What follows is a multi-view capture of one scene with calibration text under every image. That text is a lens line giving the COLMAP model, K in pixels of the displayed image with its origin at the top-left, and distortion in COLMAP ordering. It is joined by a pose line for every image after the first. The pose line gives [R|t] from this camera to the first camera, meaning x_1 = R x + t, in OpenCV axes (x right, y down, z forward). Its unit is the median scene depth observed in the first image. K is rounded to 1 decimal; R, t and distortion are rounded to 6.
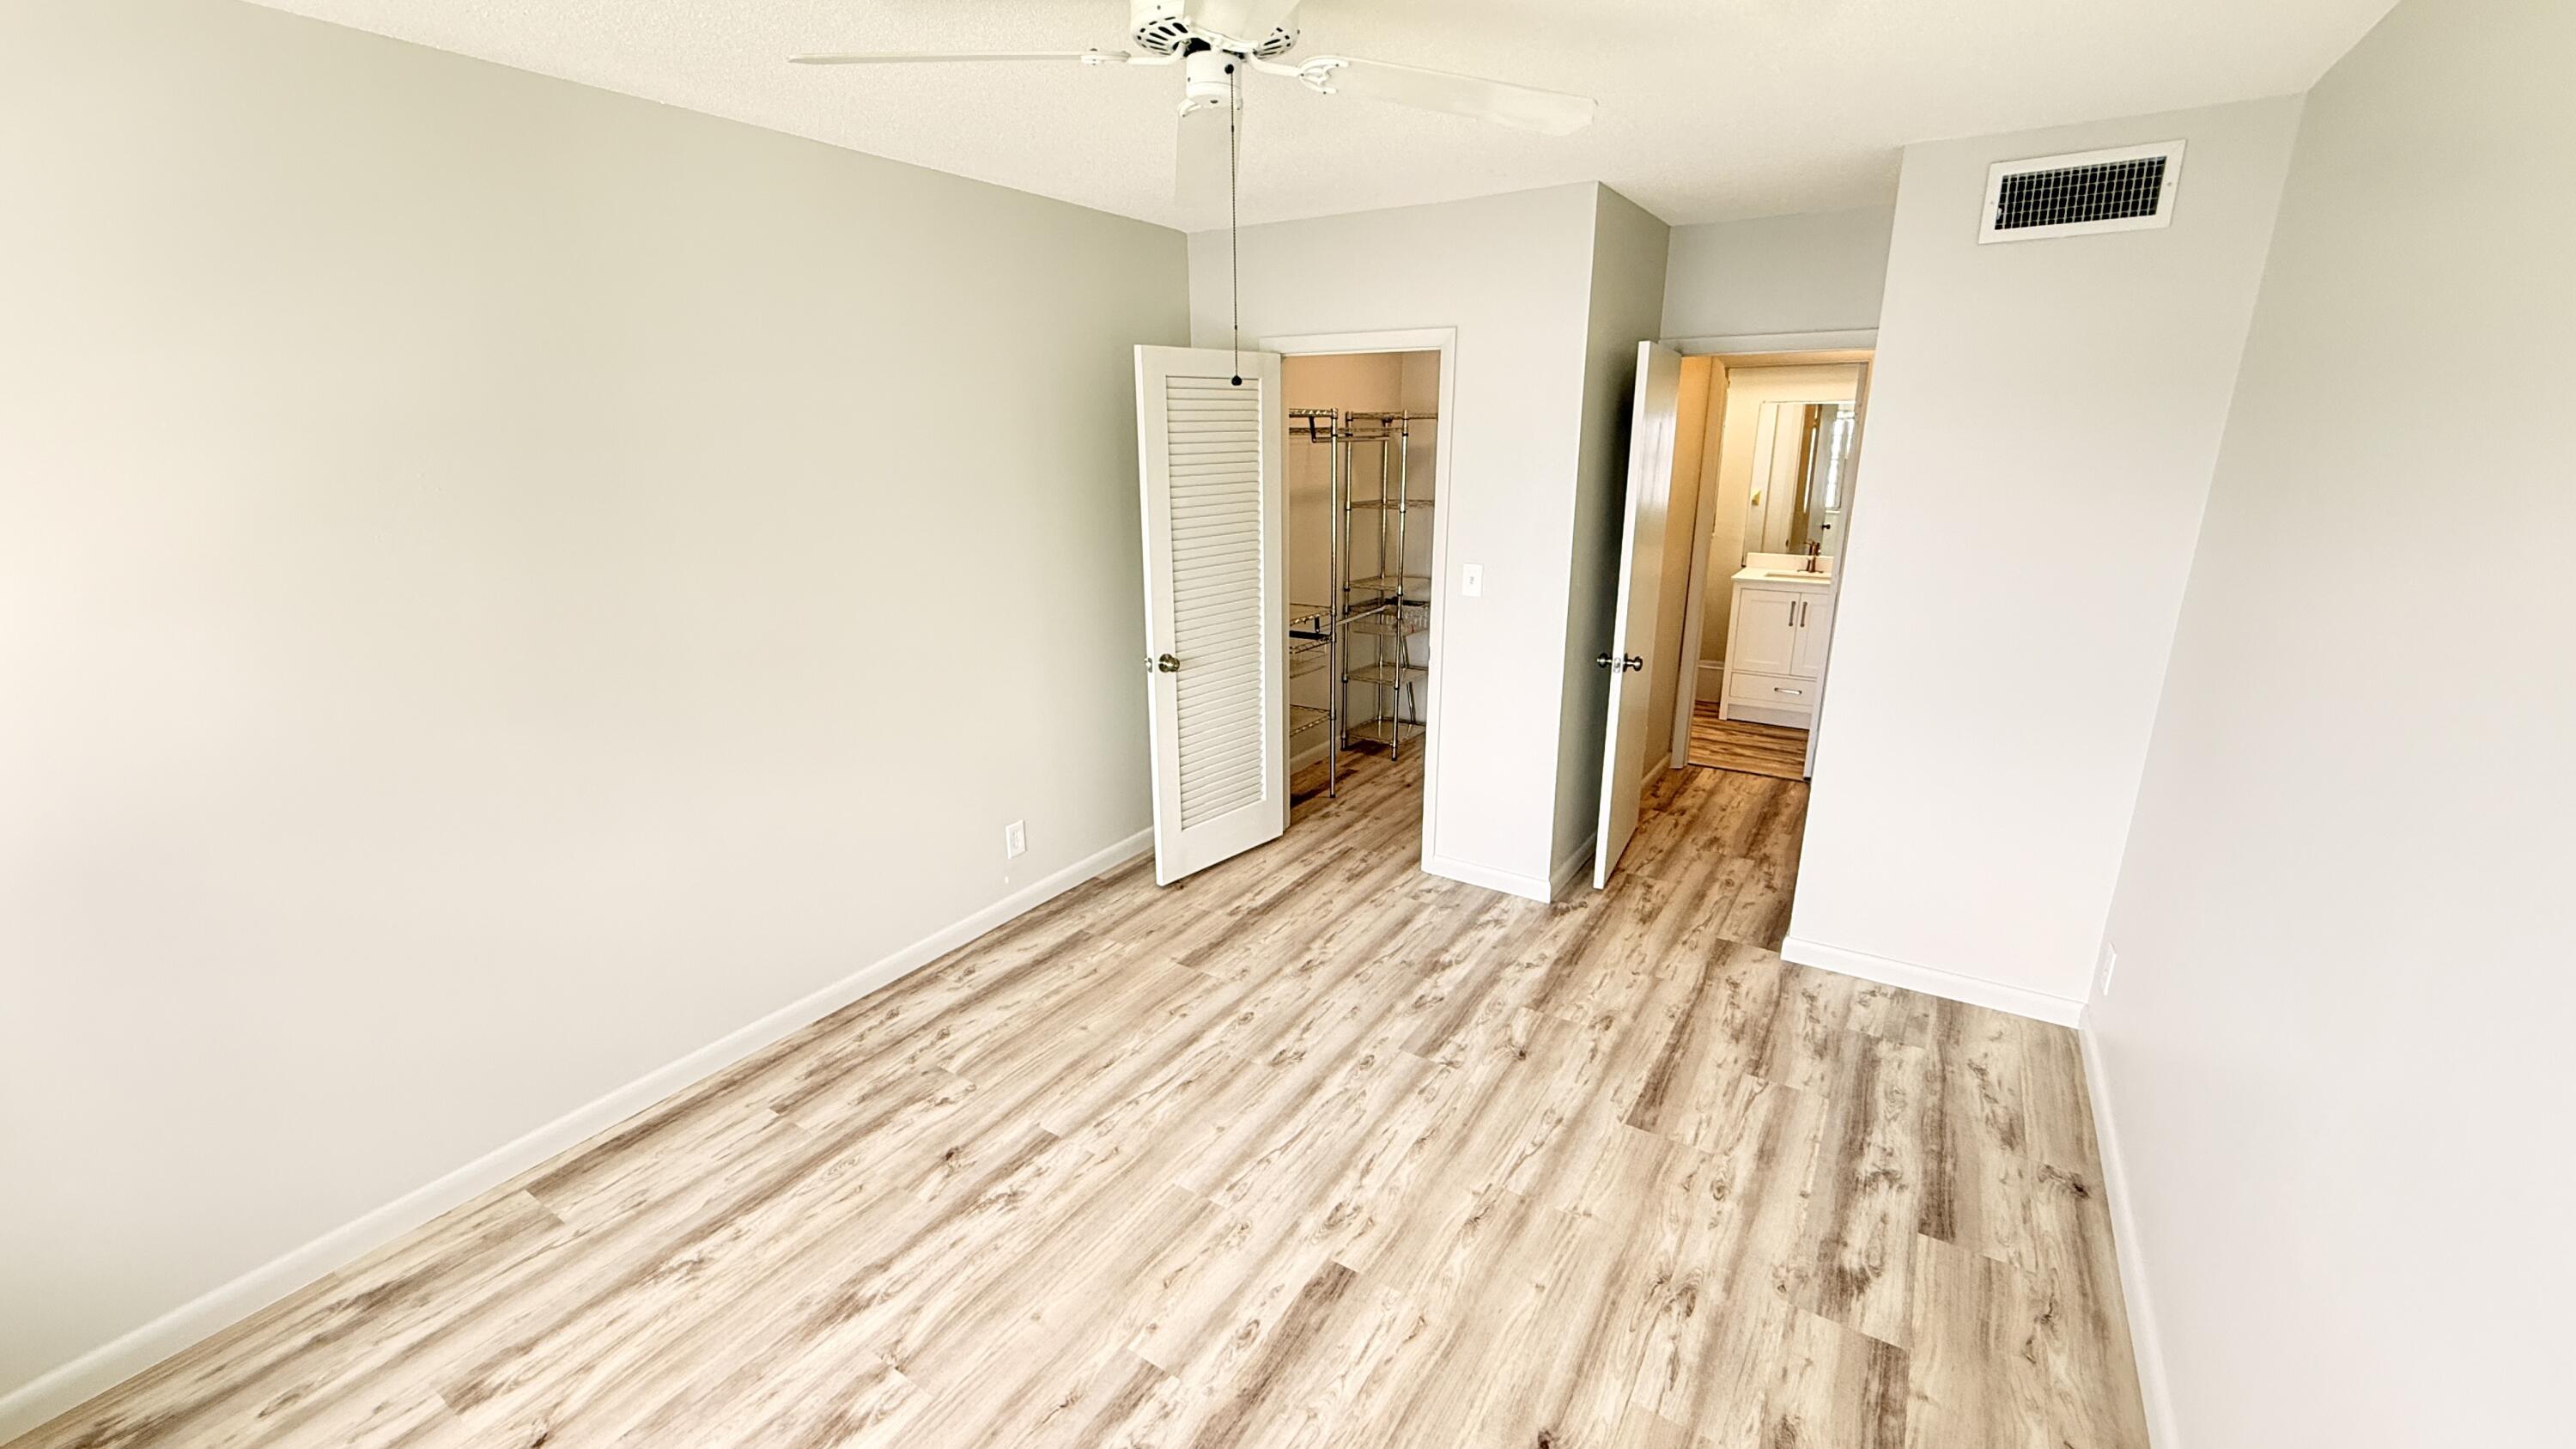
lens RADIAL K [[1030.9, 0, 1283.5], [0, 1030.9, 728.8], [0, 0, 1]] dist [0.006340, -0.000048]
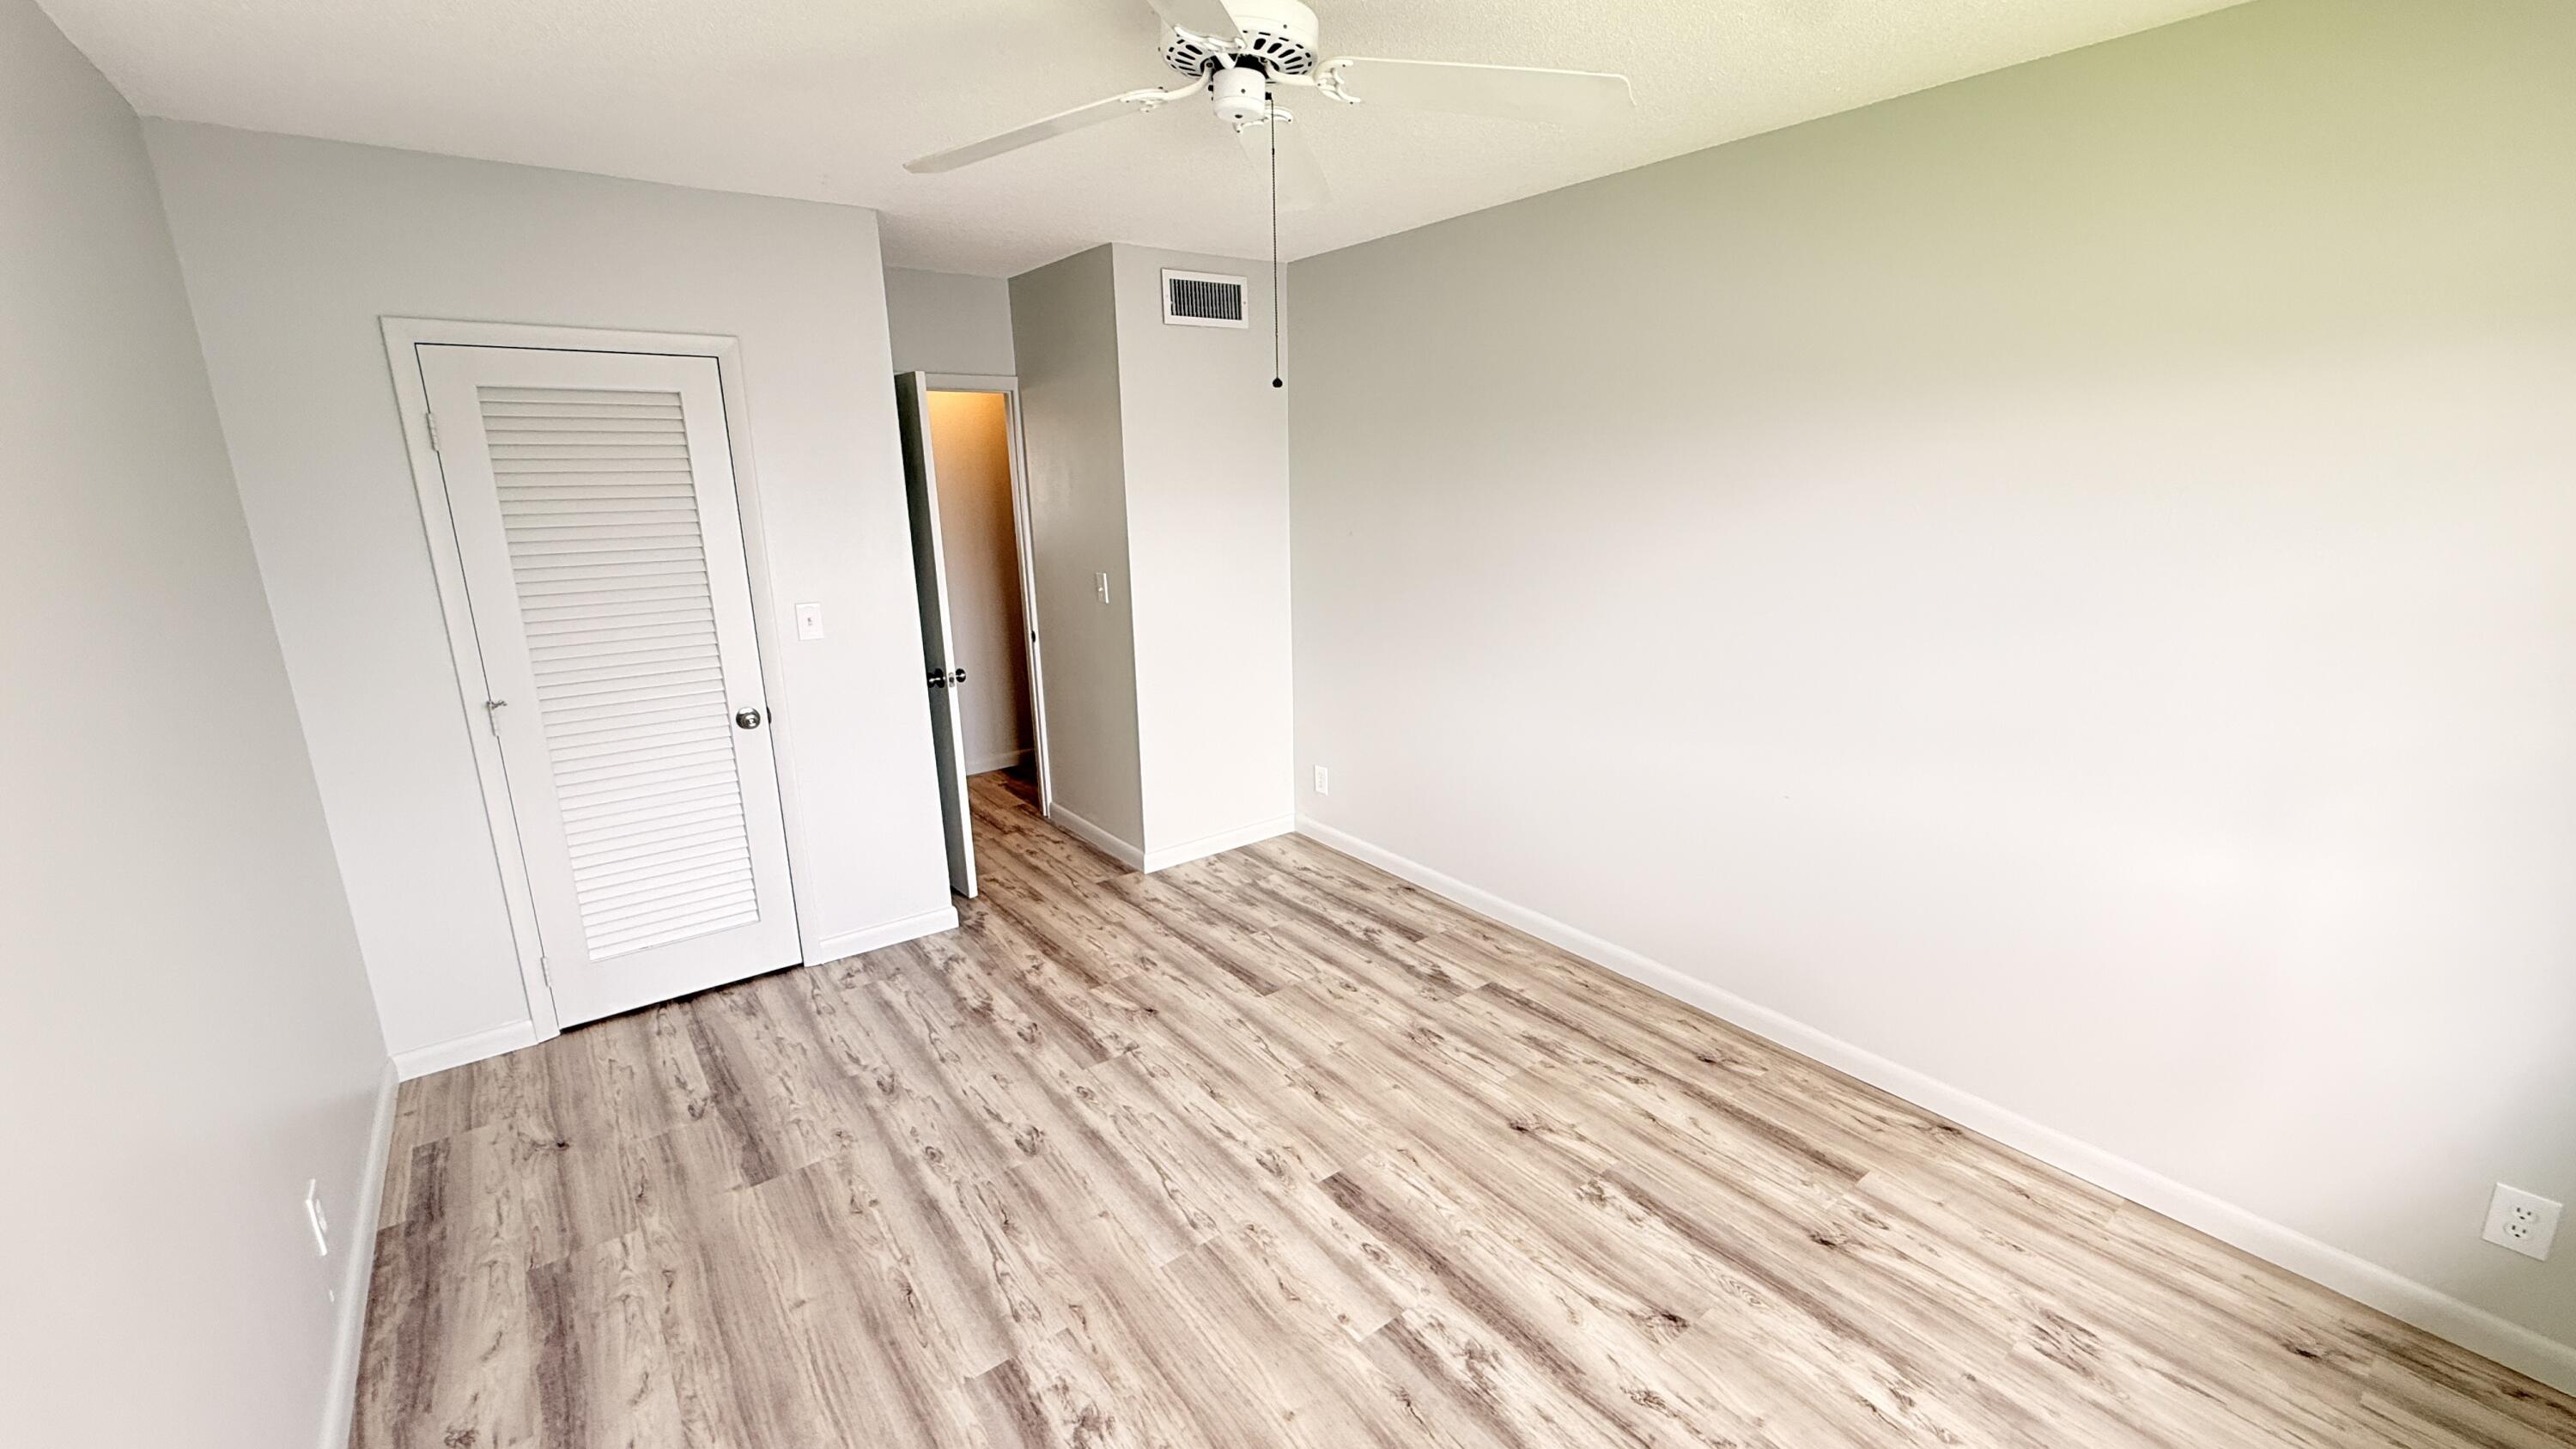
lens RADIAL K [[1030.9, 0, 1283.5], [0, 1030.9, 728.8], [0, 0, 1]] dist [0.006340, -0.000048]
pose [[0.344857, -0.234342, 0.908932, -0.681613], [0.277509, 0.950502, 0.139770, -0.088472], [-0.896695, 0.204036, 0.392819, 0.399691]]
